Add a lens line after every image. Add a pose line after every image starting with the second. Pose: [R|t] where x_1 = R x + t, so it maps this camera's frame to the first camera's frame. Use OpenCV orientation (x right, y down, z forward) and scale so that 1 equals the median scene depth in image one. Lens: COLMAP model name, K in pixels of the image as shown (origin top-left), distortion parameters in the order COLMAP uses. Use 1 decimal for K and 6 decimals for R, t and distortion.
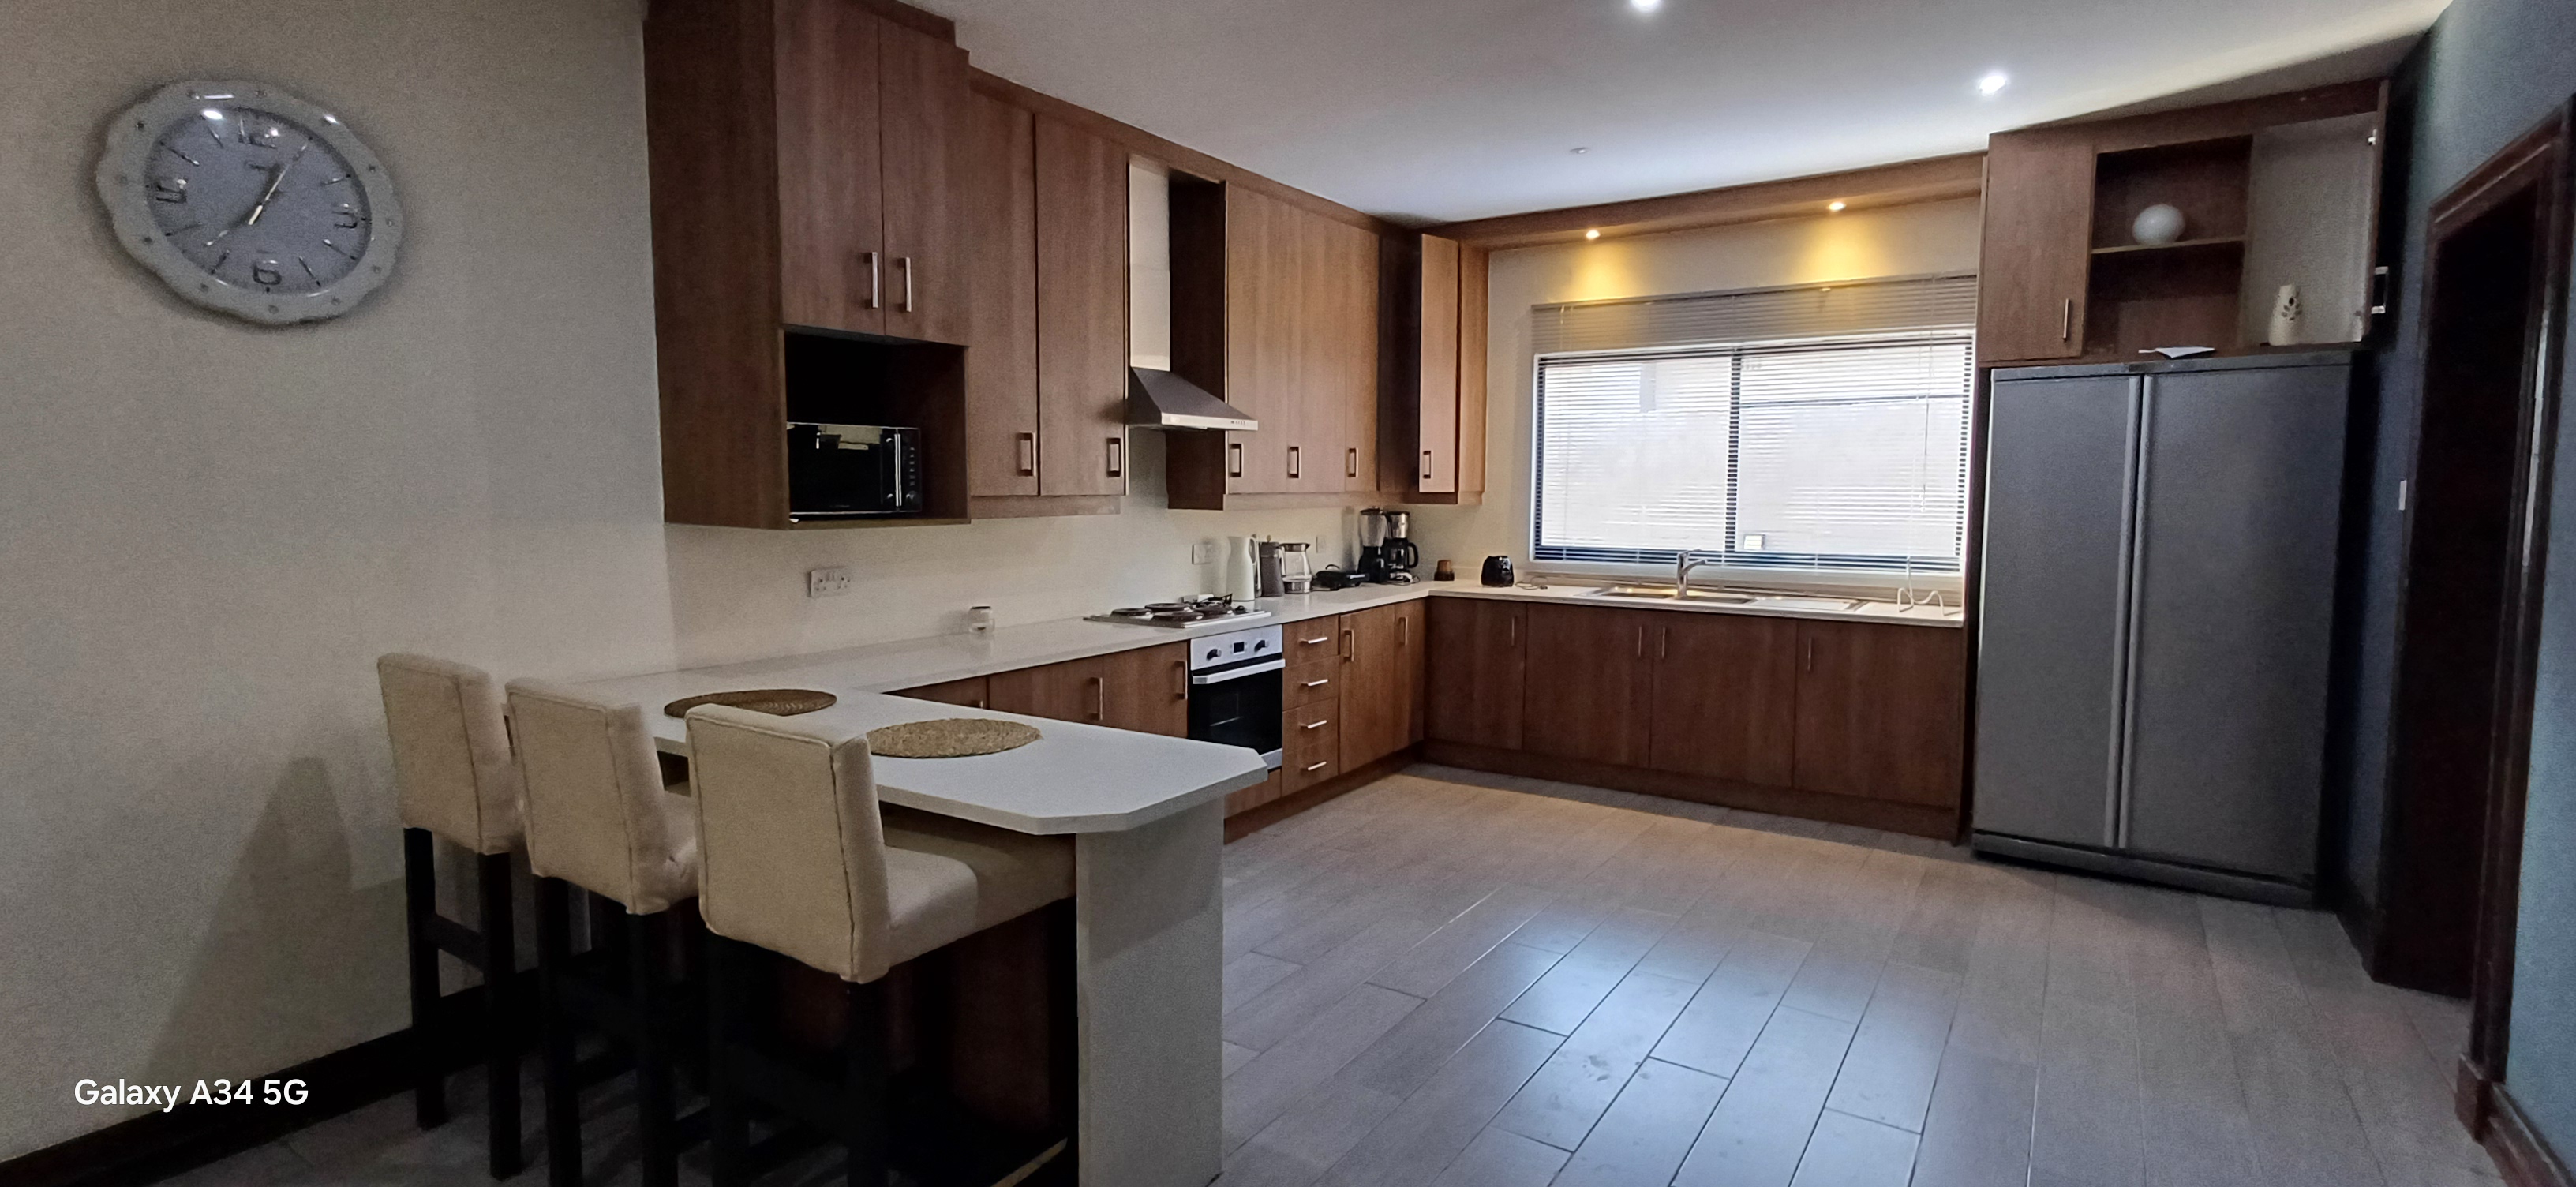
lens RADIAL K [[1180.9, 0, 1335.6], [0, 1180.9, 593.2], [0, 0, 1]] dist [0.001906, 0.003618]
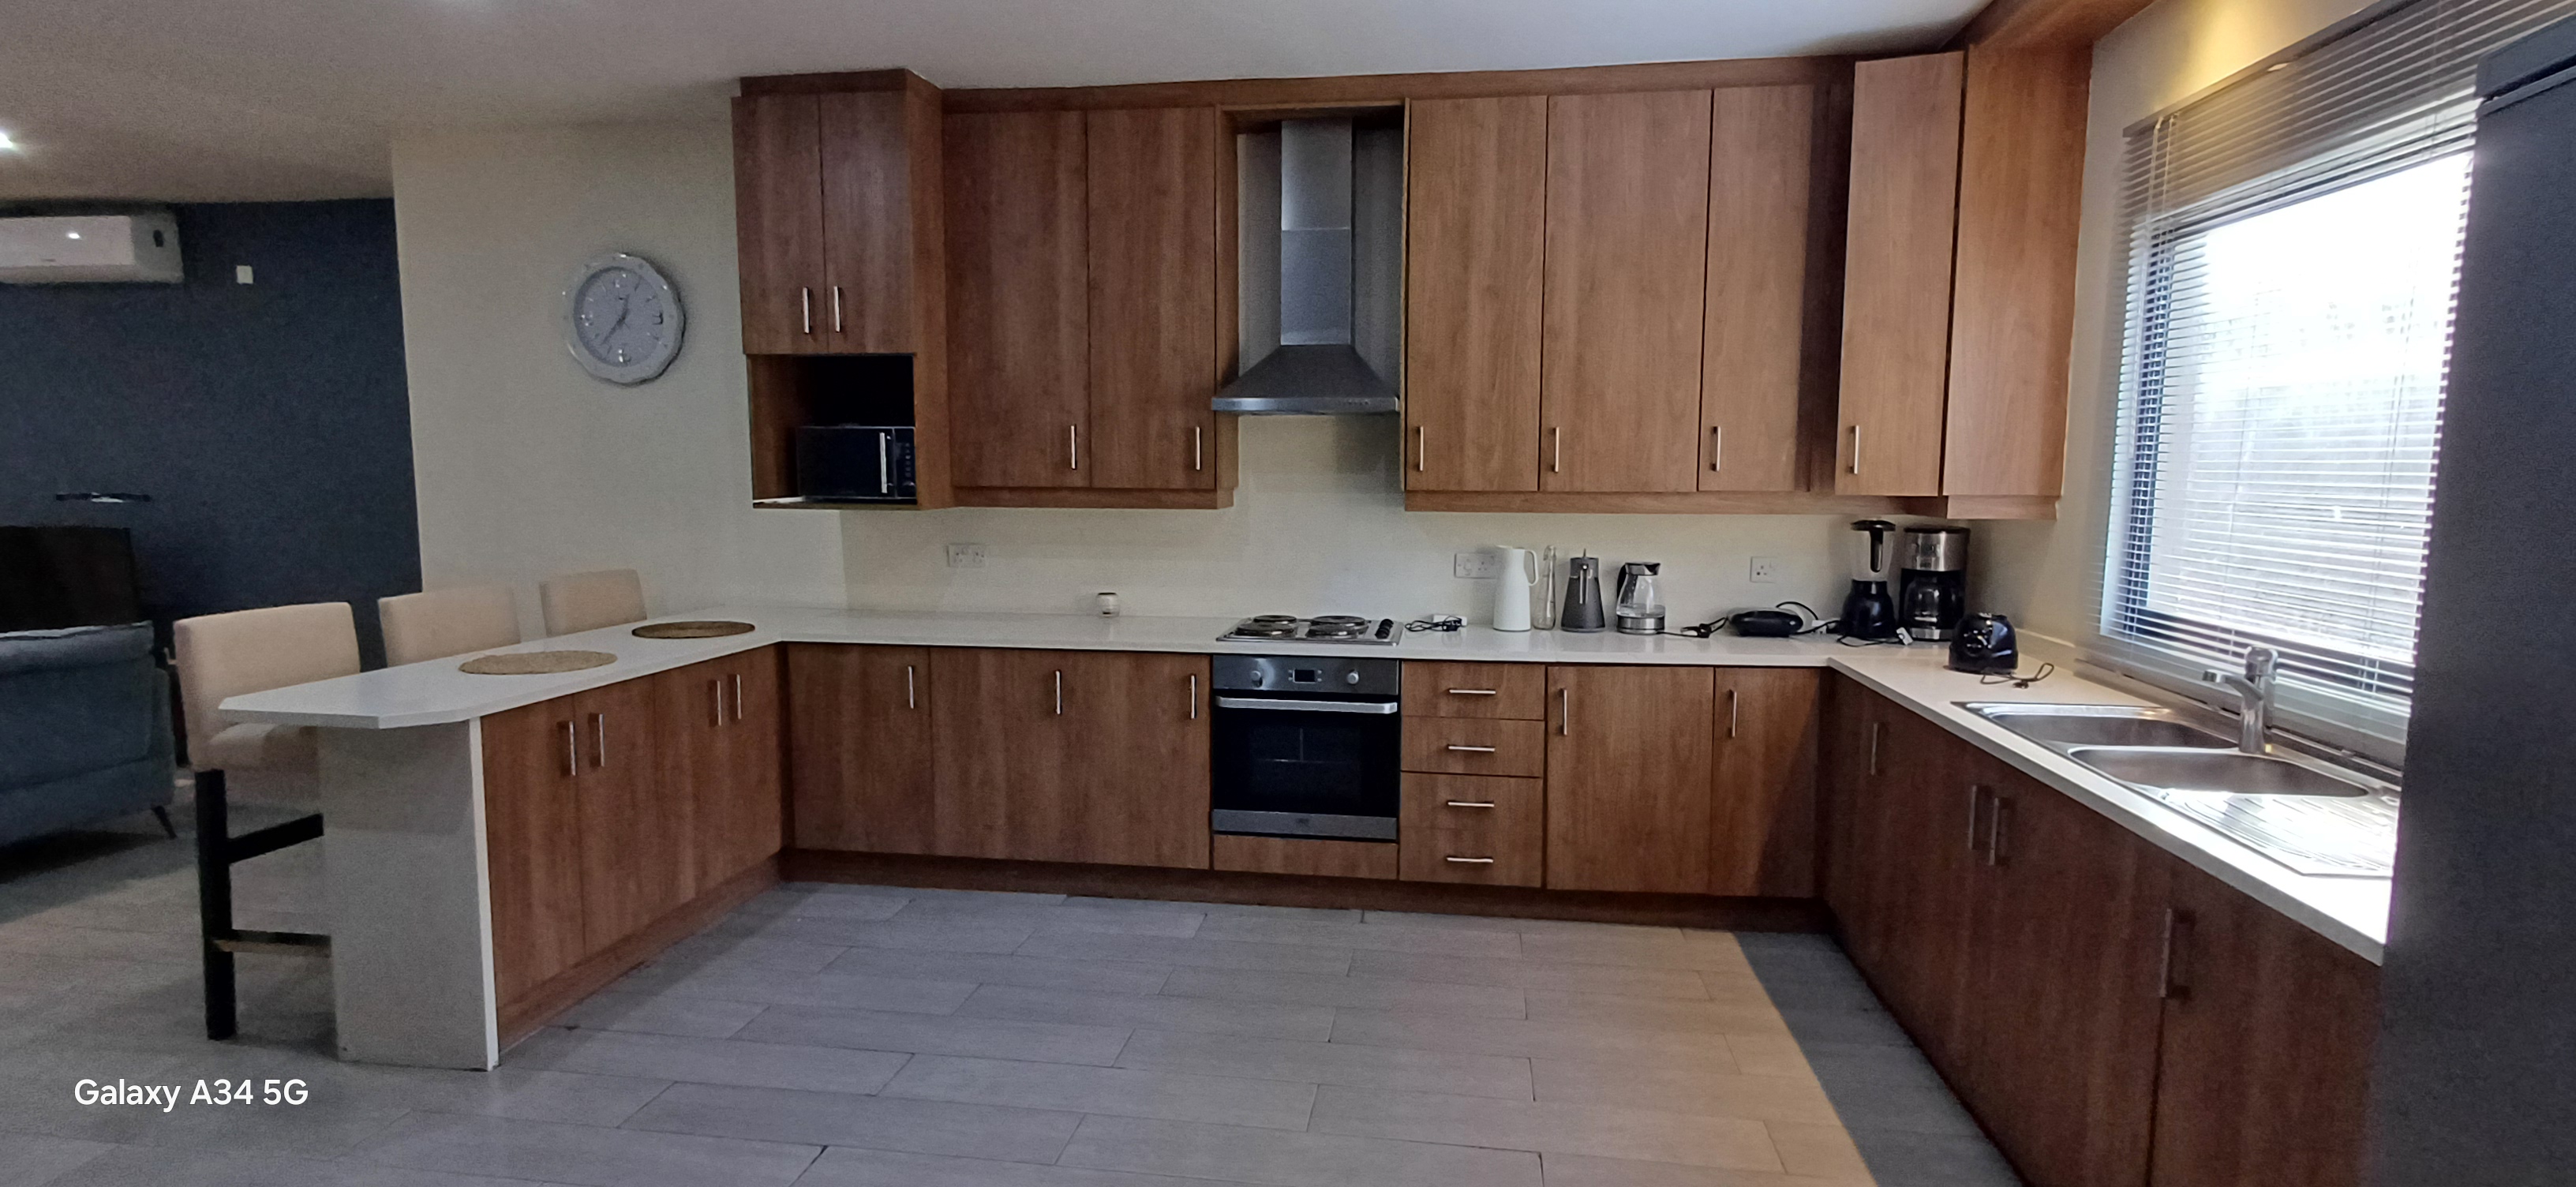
lens RADIAL K [[1180.9, 0, 1302.4], [0, 1180.9, 597.1], [0, 0, 1]] dist [0.001906, 0.003618]
pose [[0.422833, 0.095067, -0.901207, 0.598075], [-0.091227, 0.993896, 0.062042, -0.054590], [0.901604, 0.055981, 0.428925, 0.583304]]
